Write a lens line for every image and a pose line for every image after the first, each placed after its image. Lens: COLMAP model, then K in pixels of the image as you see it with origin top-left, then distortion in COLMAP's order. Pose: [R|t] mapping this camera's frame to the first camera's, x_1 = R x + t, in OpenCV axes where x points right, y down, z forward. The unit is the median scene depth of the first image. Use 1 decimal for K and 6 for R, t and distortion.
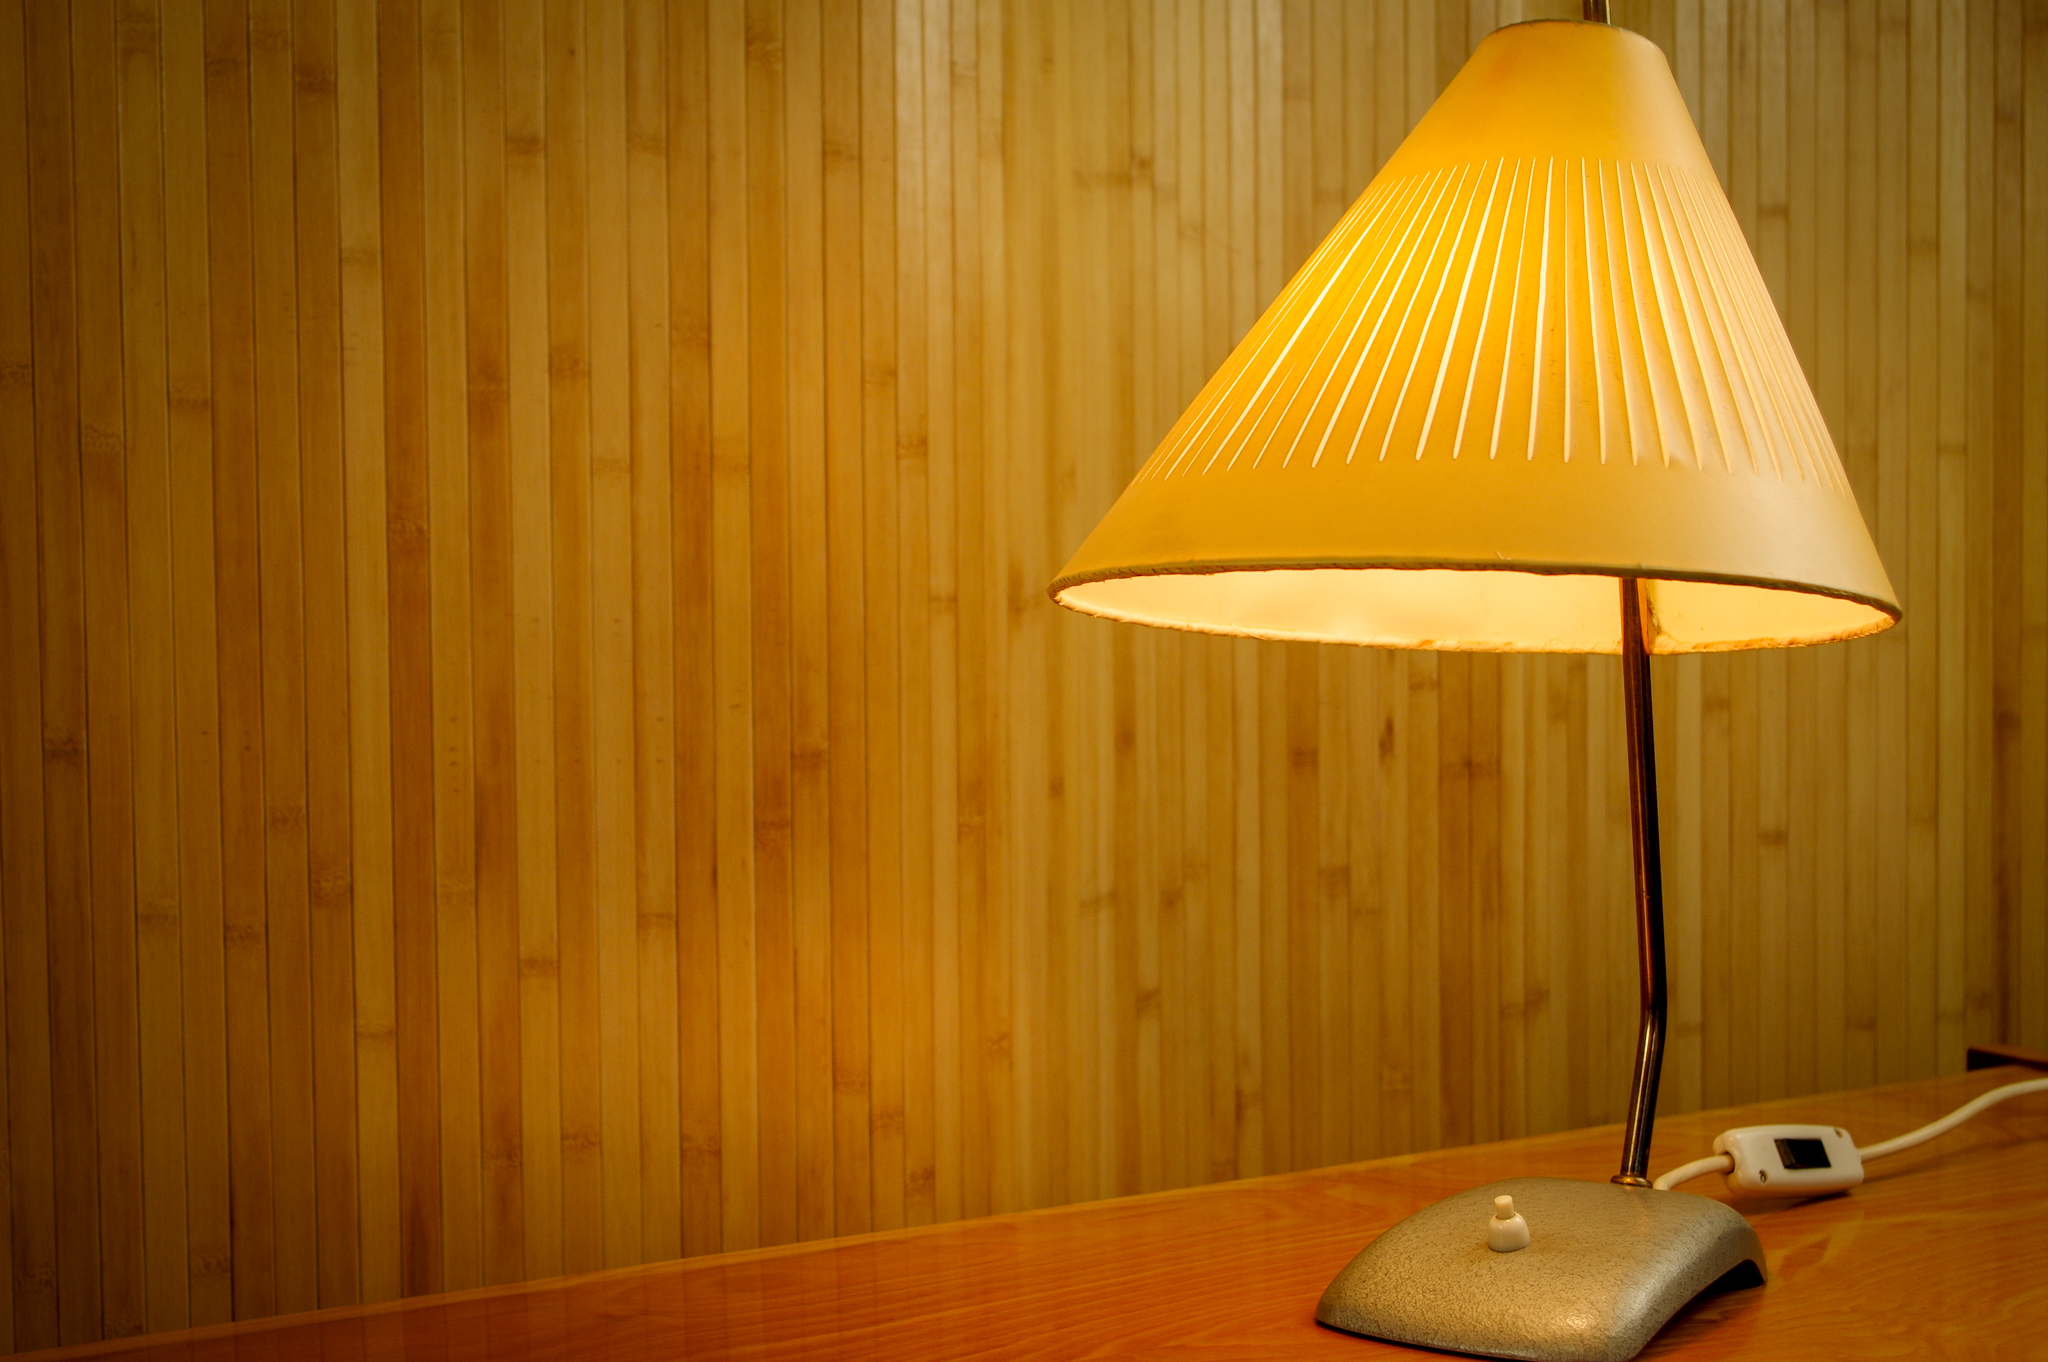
lens RADIAL K [[3041.9, 0, 923.9], [0, 3041.9, 648.6], [0, 0, 1]] dist [-0.021883, 0.000000]
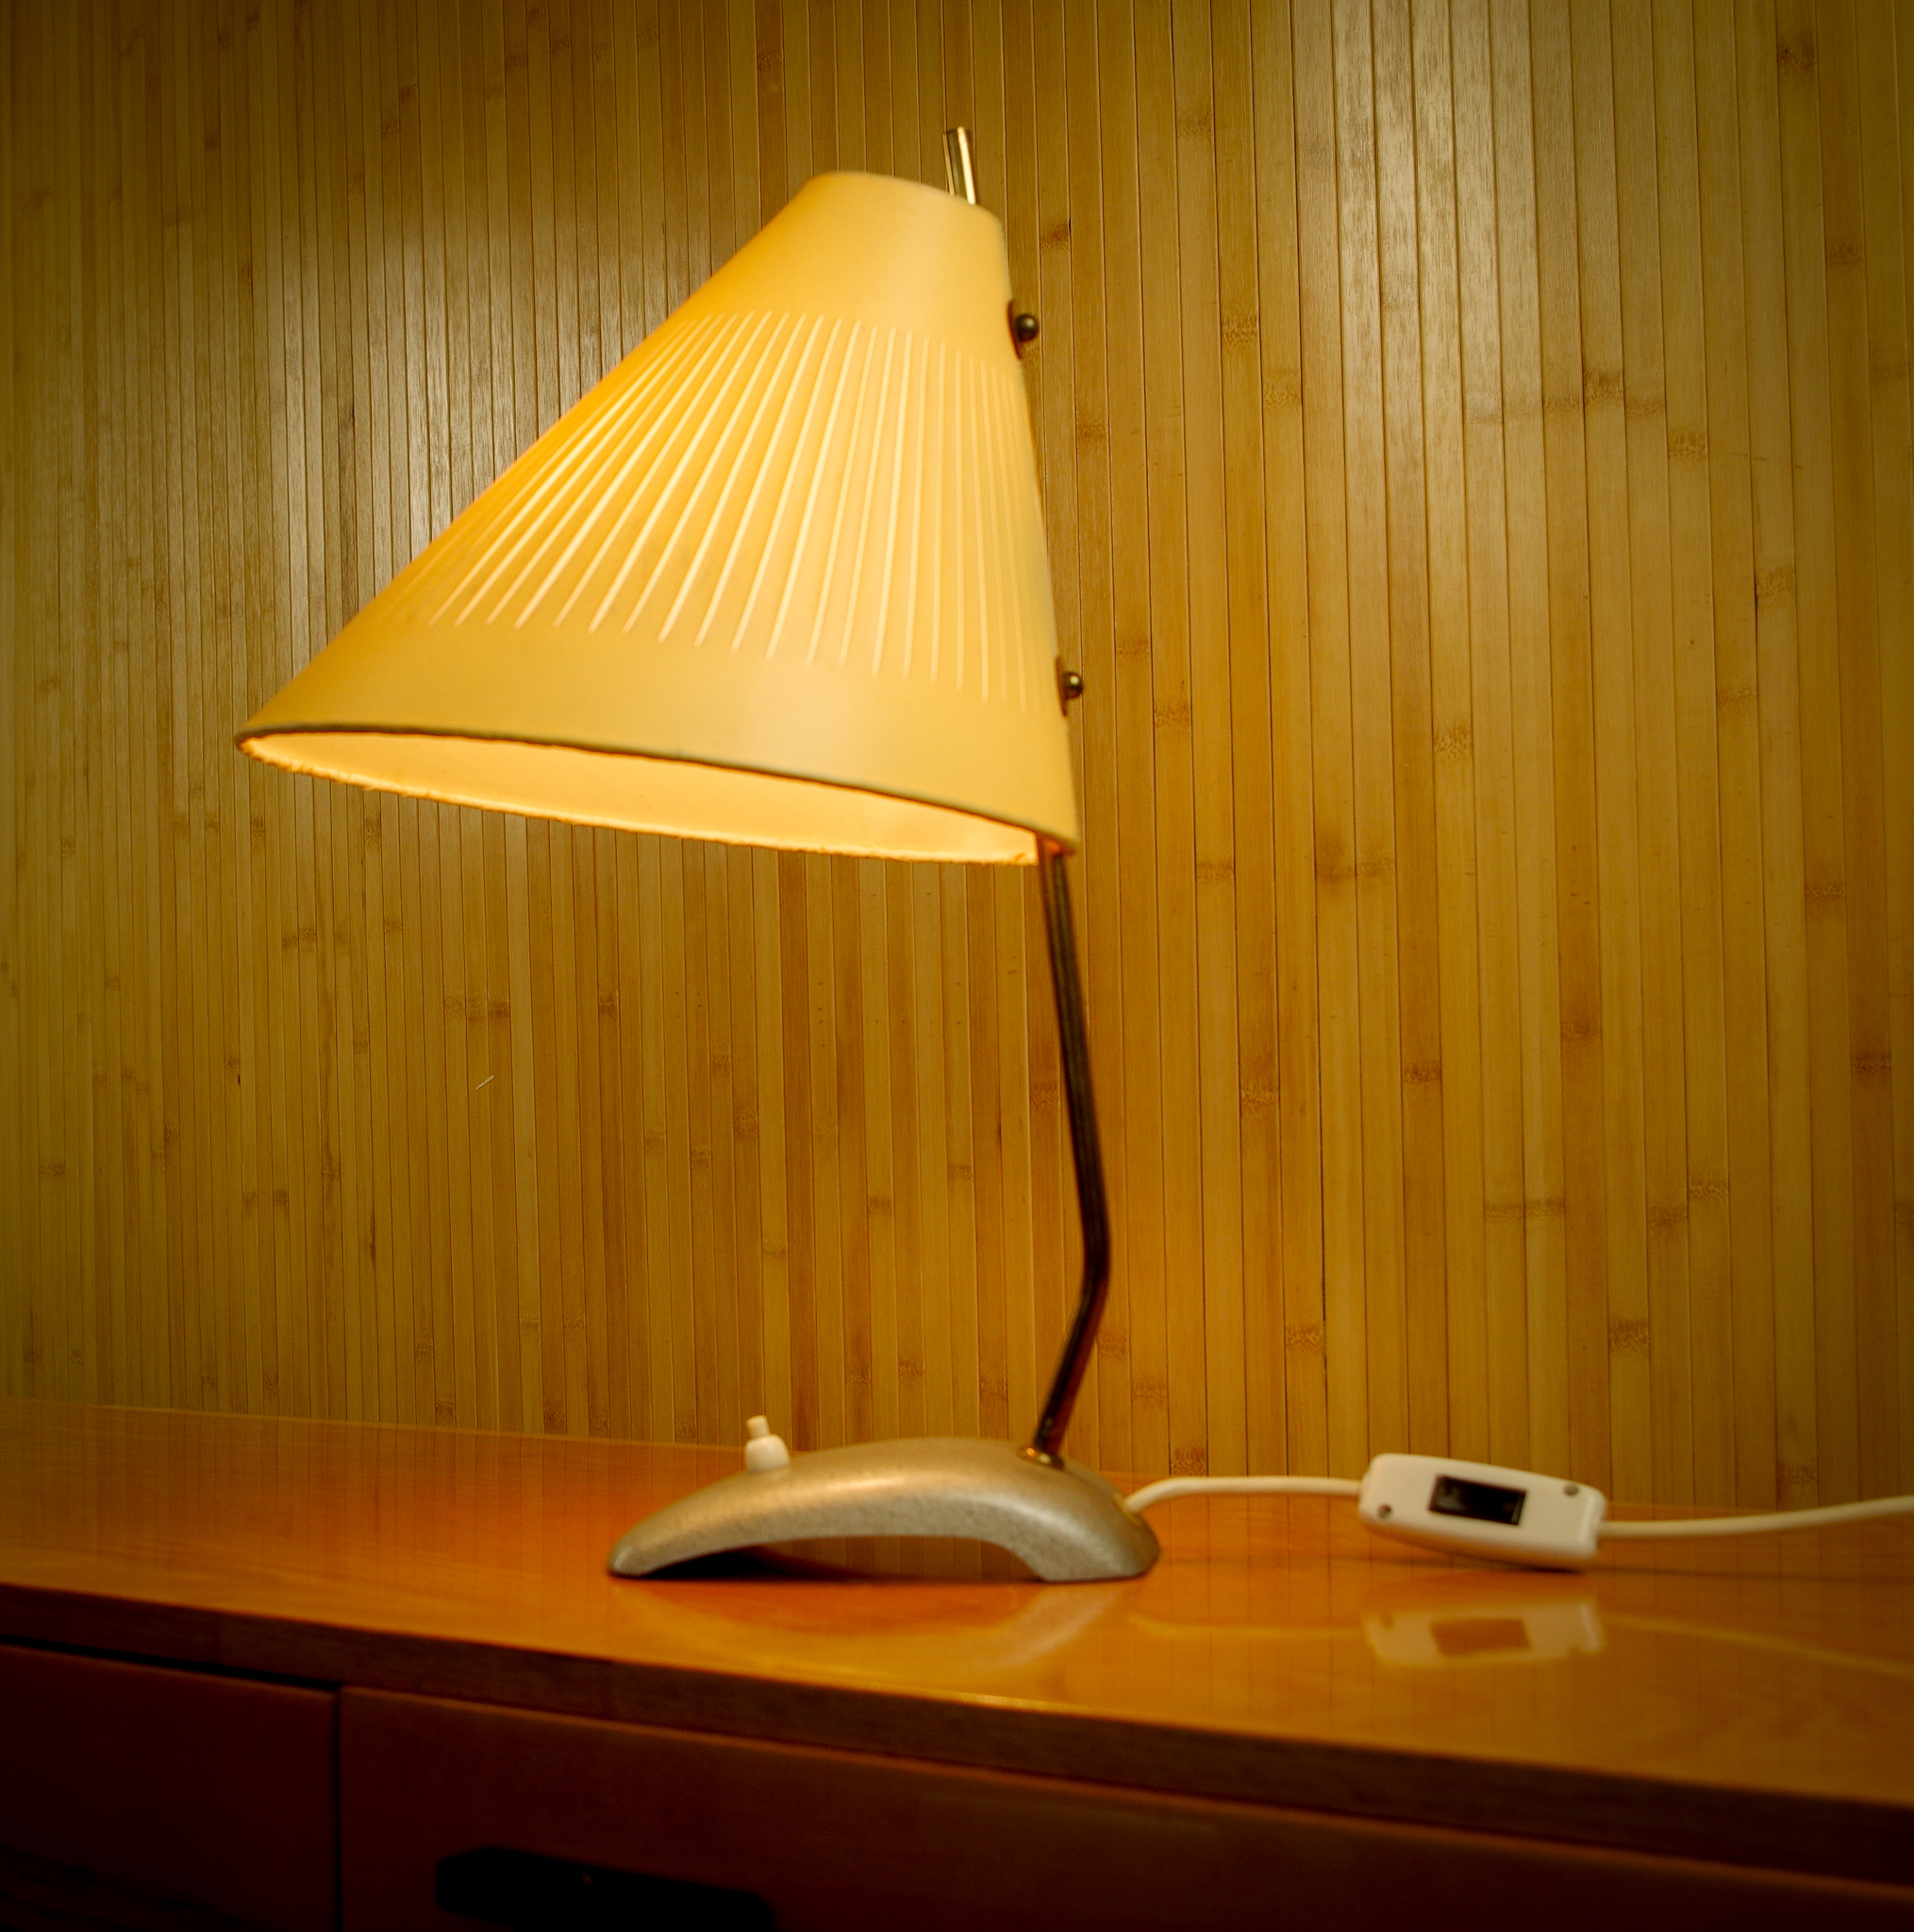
lens RADIAL K [[2979.3, 0, 894.6], [0, 2979.3, 1001.3], [0, 0, 1]] dist [-0.041382, 0.000000]
pose [[0.490592, -0.011448, -0.871314, 0.813881], [-0.031806, 0.999012, -0.031034, 0.062034], [0.870809, 0.042938, 0.489743, 0.455188]]
